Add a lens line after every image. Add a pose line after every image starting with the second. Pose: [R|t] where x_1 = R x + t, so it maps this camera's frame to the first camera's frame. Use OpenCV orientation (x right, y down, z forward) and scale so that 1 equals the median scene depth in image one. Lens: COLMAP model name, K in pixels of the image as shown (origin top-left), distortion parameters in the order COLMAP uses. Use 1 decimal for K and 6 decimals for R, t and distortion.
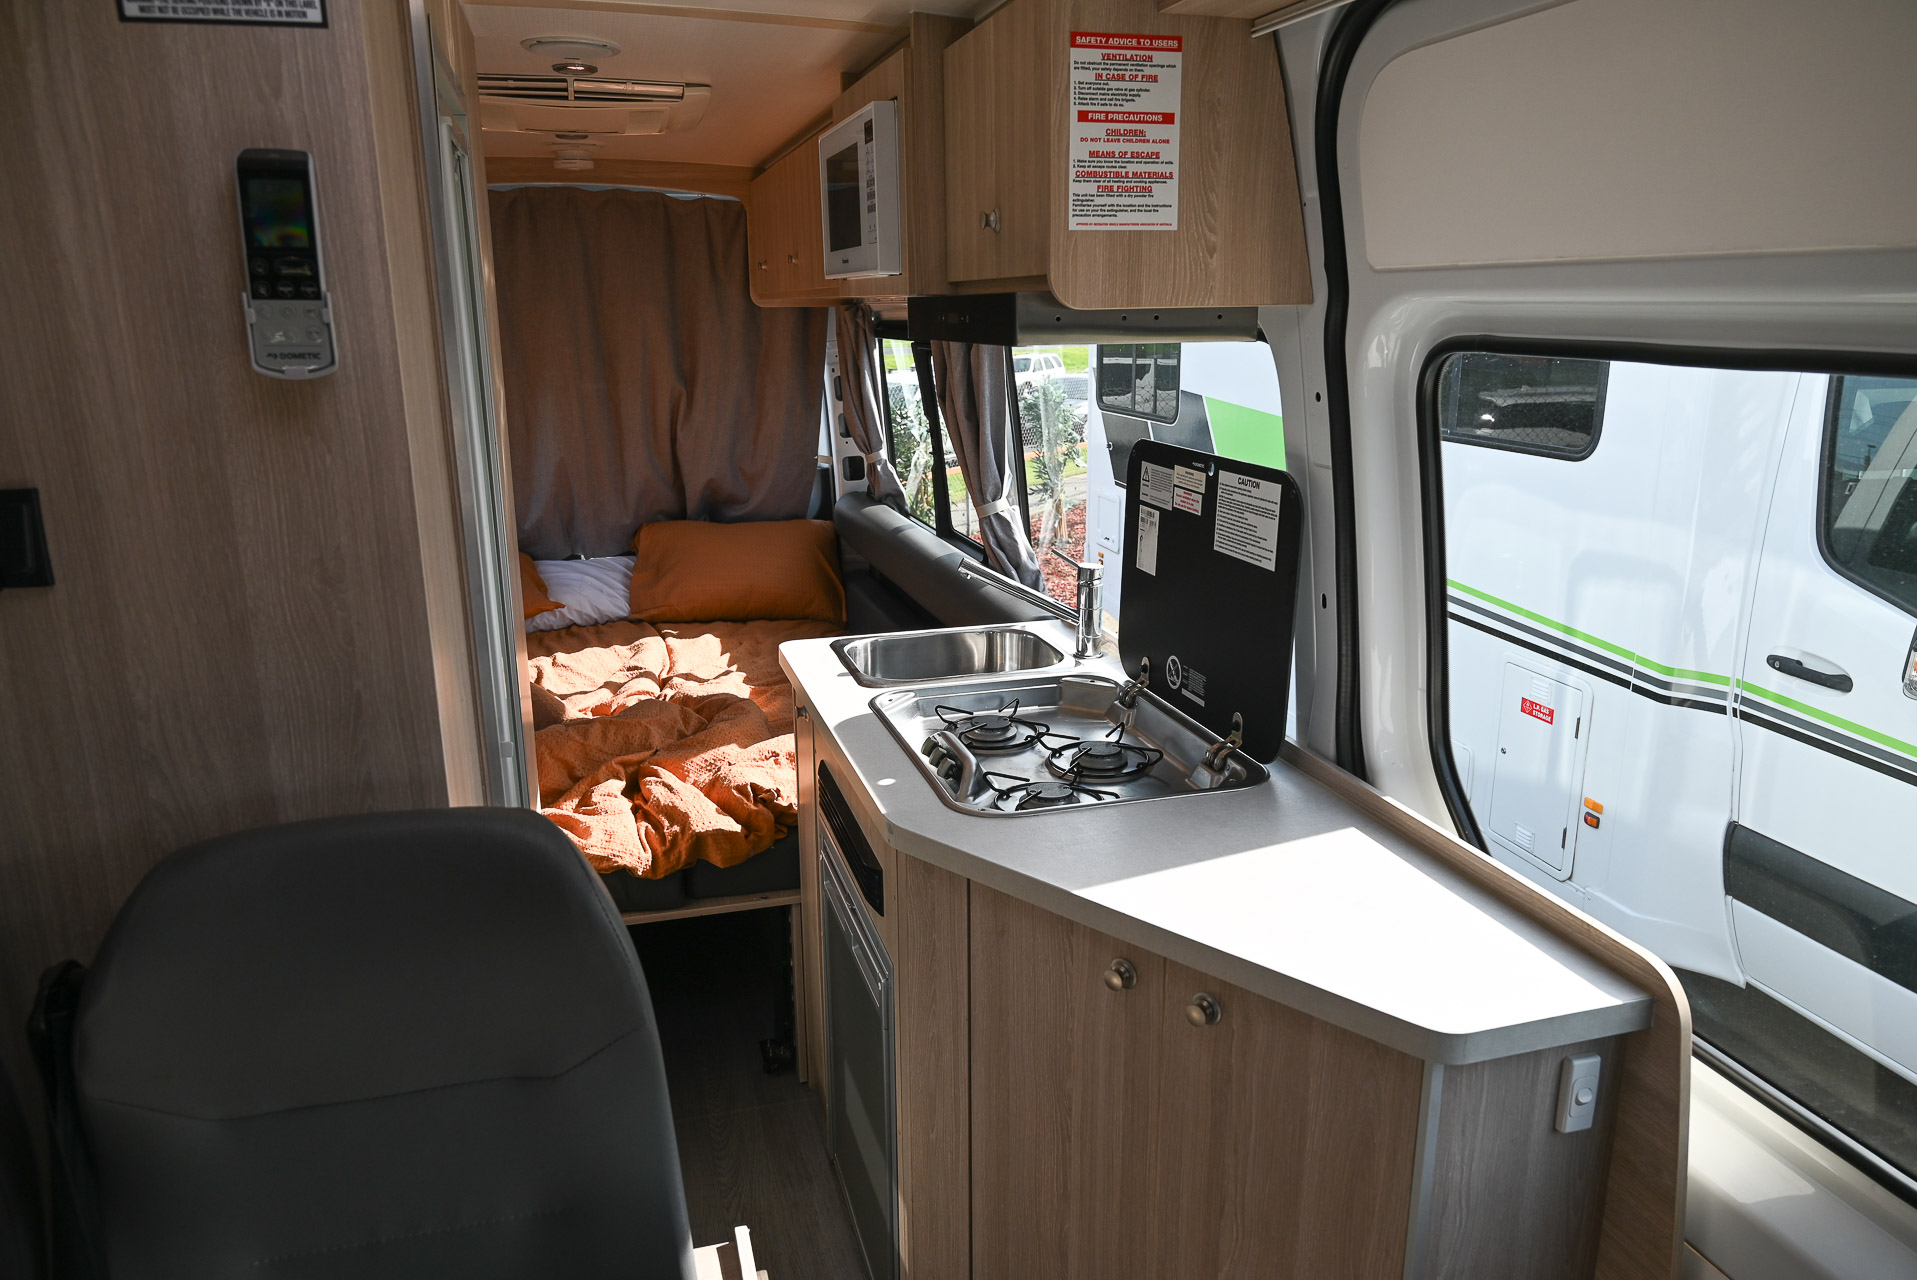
lens RADIAL K [[1323.7, 0, 973.8], [0, 1323.7, 657.7], [0, 0, 1]] dist [-0.015554, 0.012170]
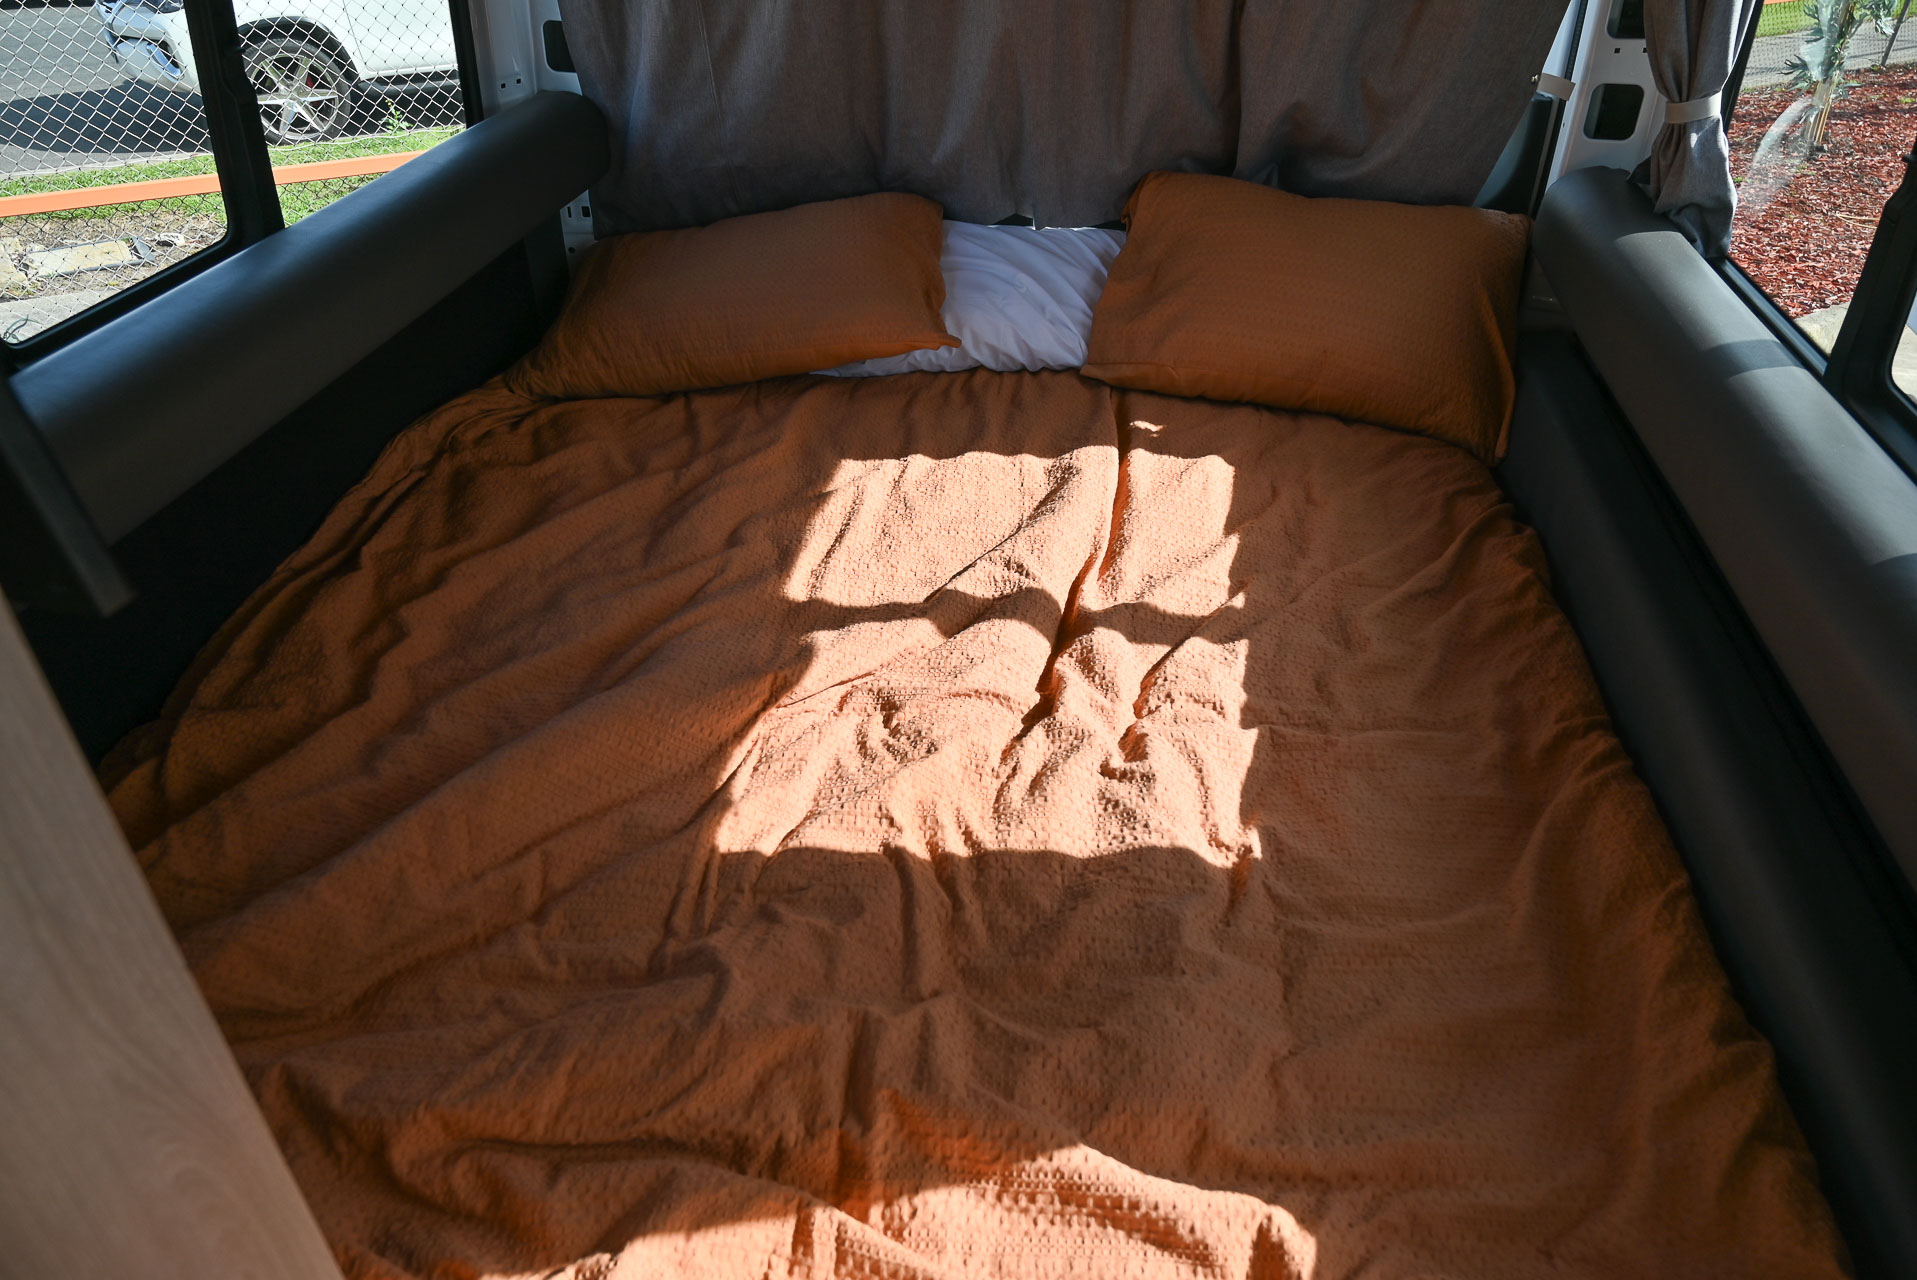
lens RADIAL K [[1323.7, 0, 948.1], [0, 1323.7, 661.4], [0, 0, 1]] dist [-0.015554, 0.012170]
pose [[0.897626, 0.274778, -0.344622, -0.142700], [-0.138969, 0.918444, 0.370336, -0.170879], [0.418276, -0.284532, 0.862605, 0.741065]]
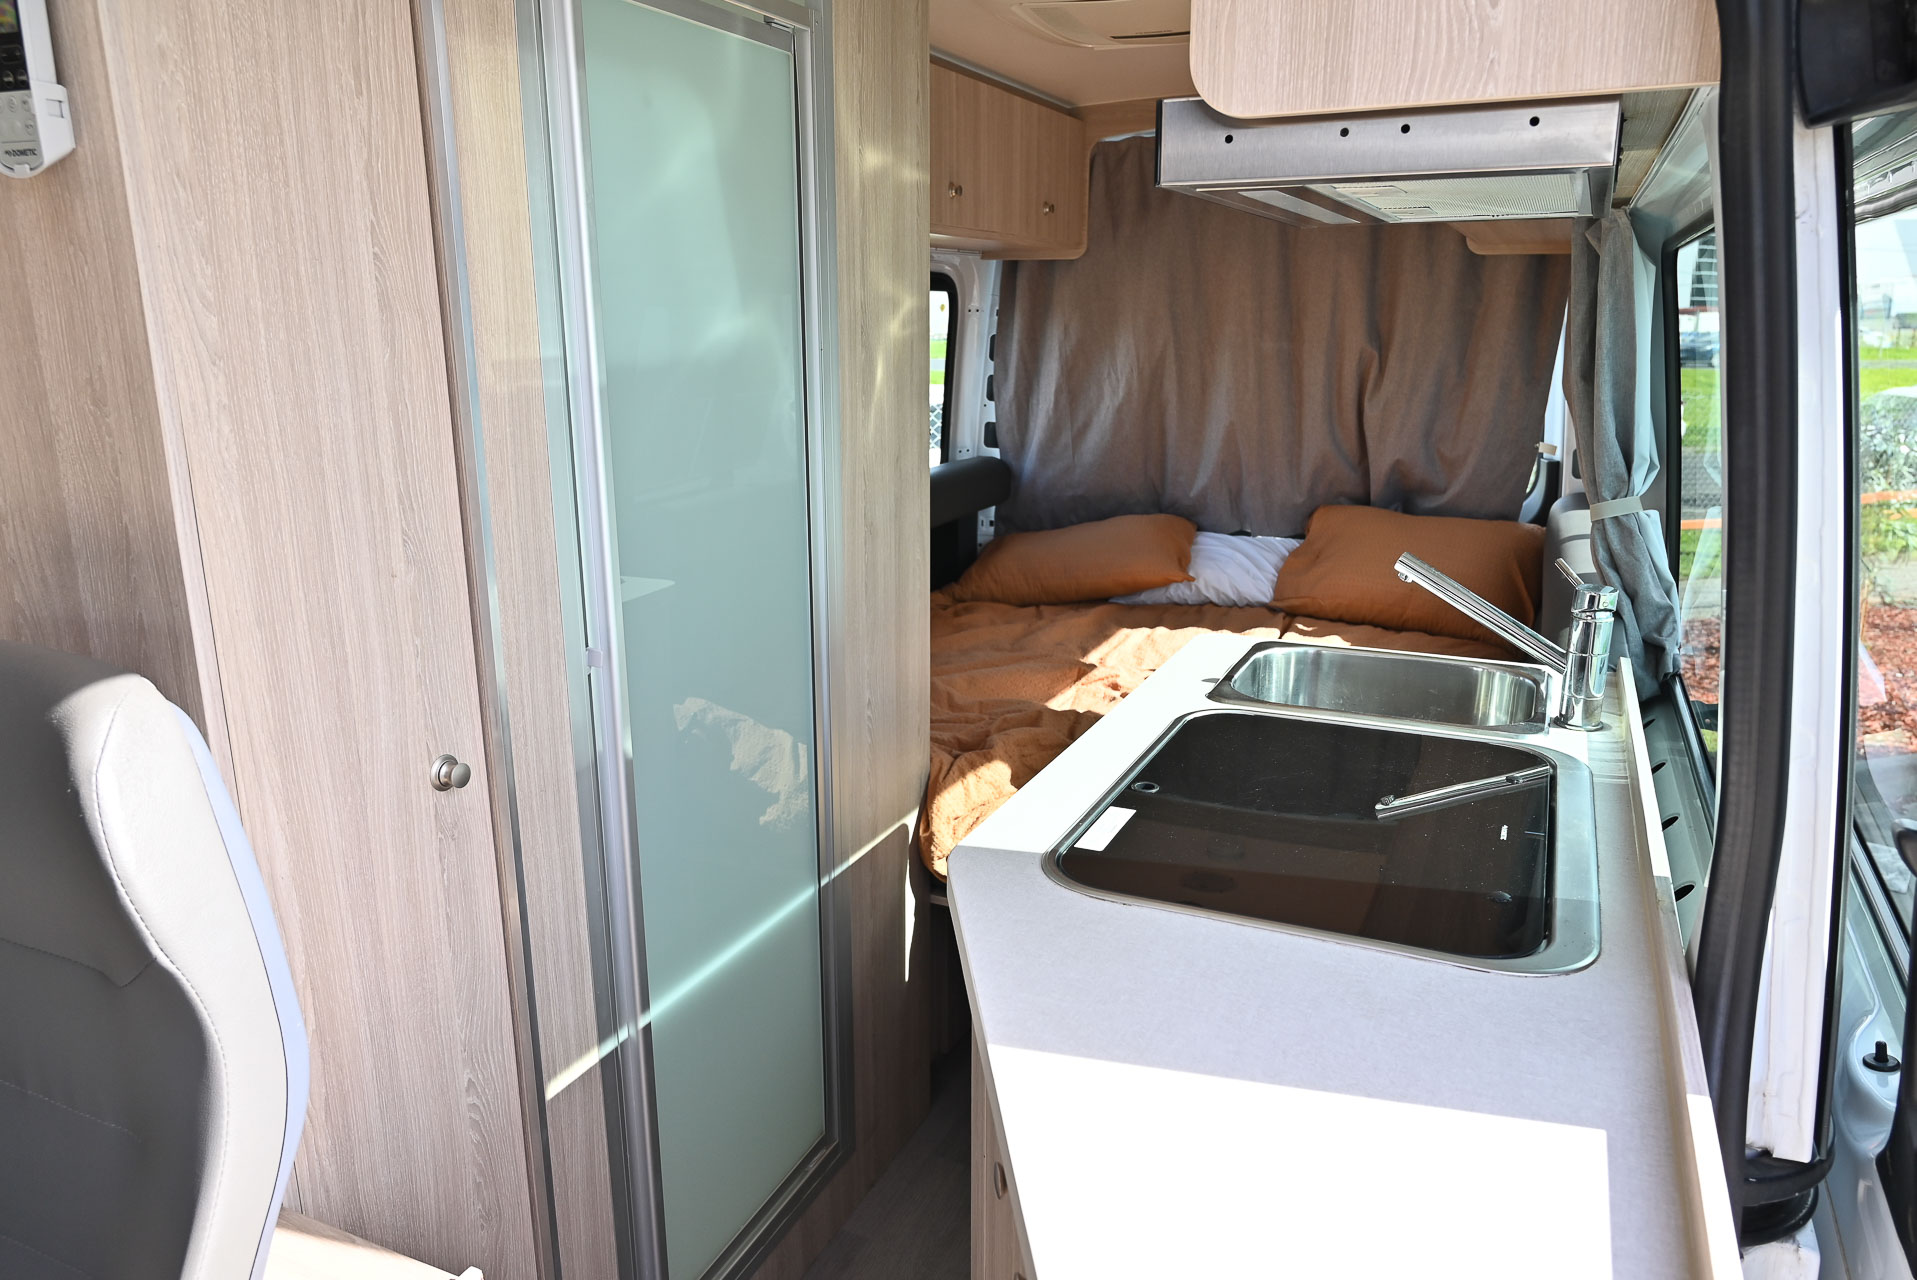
lens RADIAL K [[1323.7, 0, 925.4], [0, 1323.7, 664.4], [0, 0, 1]] dist [-0.015554, 0.012170]
pose [[0.745766, 0.180177, -0.641381, 0.227318], [-0.177433, 0.981678, 0.069463, -0.017041], [0.642146, 0.061999, 0.764071, 0.251941]]
